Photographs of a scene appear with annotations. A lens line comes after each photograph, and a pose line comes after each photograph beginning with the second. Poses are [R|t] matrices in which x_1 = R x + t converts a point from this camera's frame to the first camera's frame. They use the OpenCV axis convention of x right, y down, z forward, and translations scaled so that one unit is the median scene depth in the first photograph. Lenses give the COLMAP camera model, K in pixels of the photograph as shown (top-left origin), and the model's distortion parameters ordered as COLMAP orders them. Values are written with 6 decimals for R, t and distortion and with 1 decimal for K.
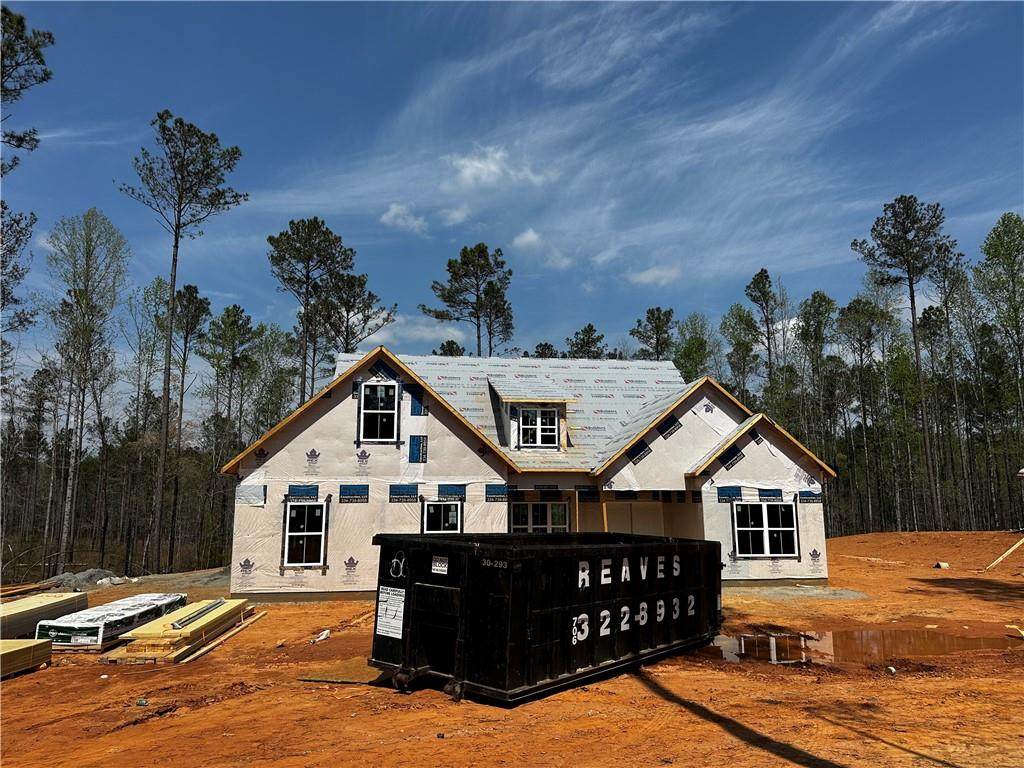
lens RADIAL K [[801.5, 0, 541.4], [0, 801.5, 384.4], [0, 0, 1]] dist [0.100854, -0.217199]
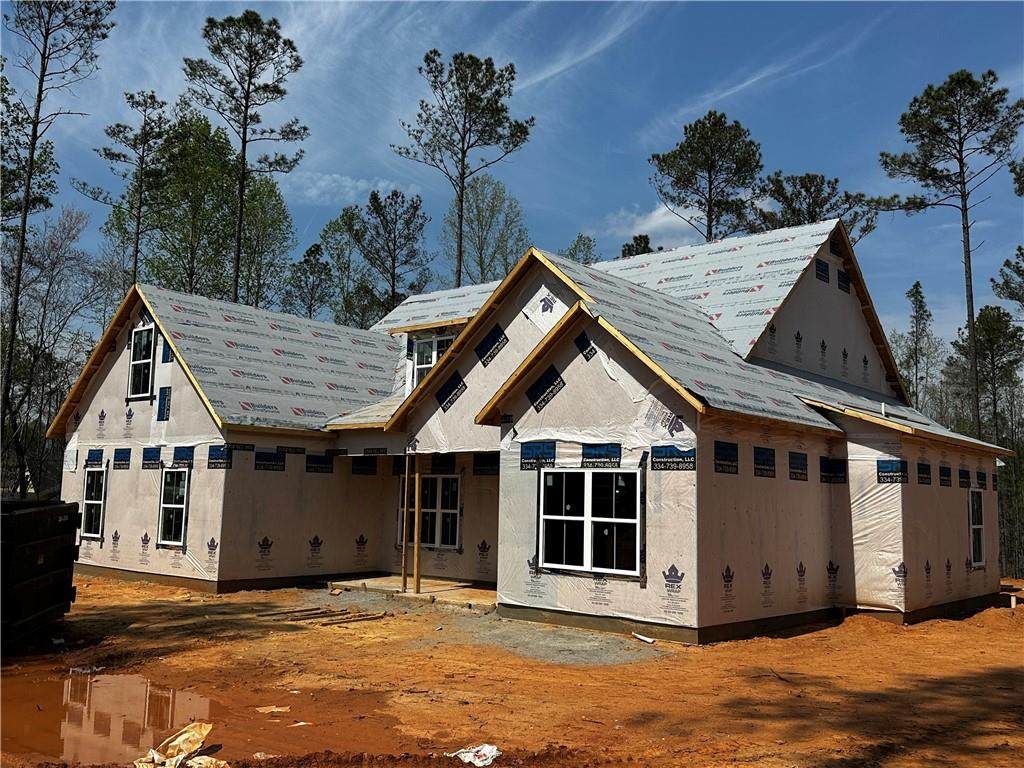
lens RADIAL K [[942.7, 0, 509.6], [0, 942.7, 399.9], [0, 0, 1]] dist [0.046979, -0.021330]
pose [[0.632640, -0.055590, -0.772449, 0.716667], [0.107830, 0.994028, 0.016778, 0.085684], [0.766903, -0.093907, 0.634856, 0.576601]]
